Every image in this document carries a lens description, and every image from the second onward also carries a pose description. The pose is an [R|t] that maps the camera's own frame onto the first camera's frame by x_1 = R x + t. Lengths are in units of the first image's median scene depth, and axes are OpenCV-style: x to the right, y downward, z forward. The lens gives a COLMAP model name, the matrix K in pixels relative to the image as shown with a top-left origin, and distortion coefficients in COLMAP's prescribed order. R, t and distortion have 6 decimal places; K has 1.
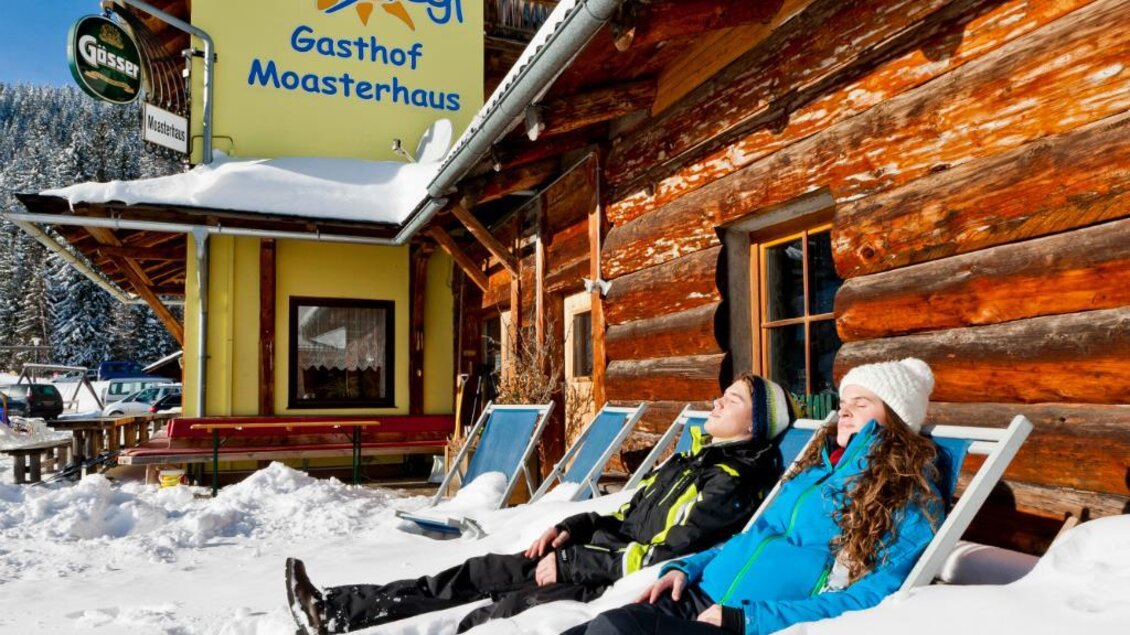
lens RADIAL K [[786.2, 0, 565.0], [0, 786.2, 317.5], [0, 0, 1]] dist [0.003634, 0.003127]
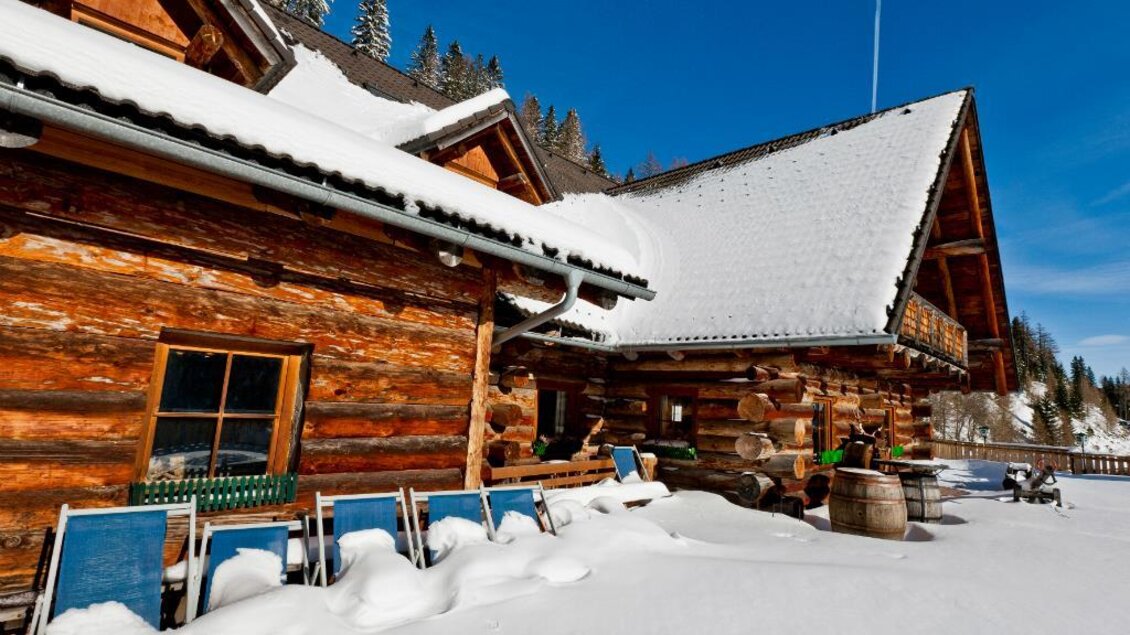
lens RADIAL K [[559.4, 0, 565.0], [0, 559.4, 317.5], [0, 0, 1]] dist [0.000895, 0.000137]
pose [[-0.415190, 0.128264, 0.900647, -1.052898], [-0.136962, 0.969914, -0.201267, -0.060970], [-0.899366, -0.206918, -0.385131, 1.078342]]
